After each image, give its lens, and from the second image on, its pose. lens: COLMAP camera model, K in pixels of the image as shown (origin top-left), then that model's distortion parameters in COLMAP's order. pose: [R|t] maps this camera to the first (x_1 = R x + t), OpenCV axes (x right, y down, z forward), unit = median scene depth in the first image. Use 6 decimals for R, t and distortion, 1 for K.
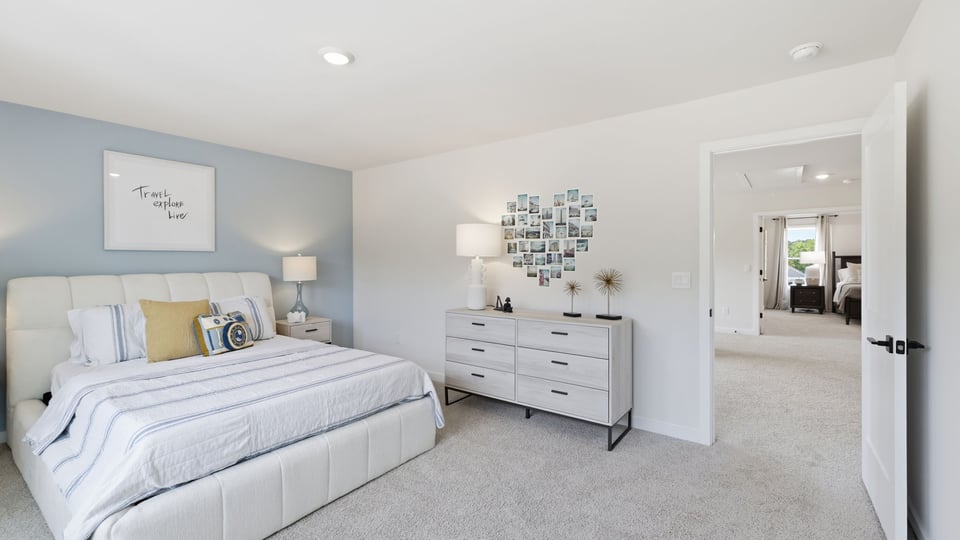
lens RADIAL K [[397.2, 0, 480.0], [0, 397.2, 270.0], [0, 0, 1]] dist [0.001516, 0.000123]
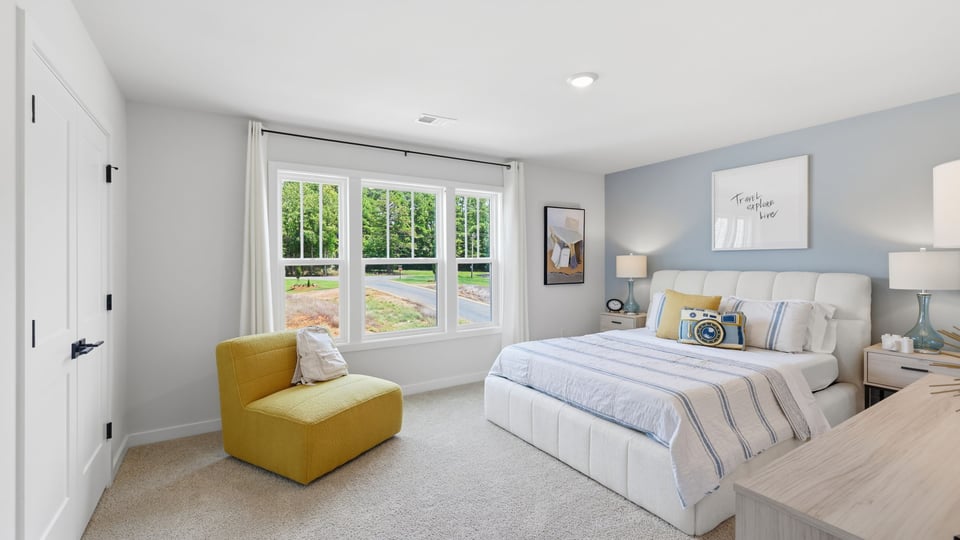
lens RADIAL K [[407.5, 0, 462.3], [0, 407.5, 263.6], [0, 0, 1]] dist [-0.001164, -0.000105]
pose [[-0.366062, 0.014037, -0.930485, 0.518787], [-0.011779, 0.999736, 0.019716, -0.024029], [0.930516, 0.018178, -0.365800, 0.675312]]
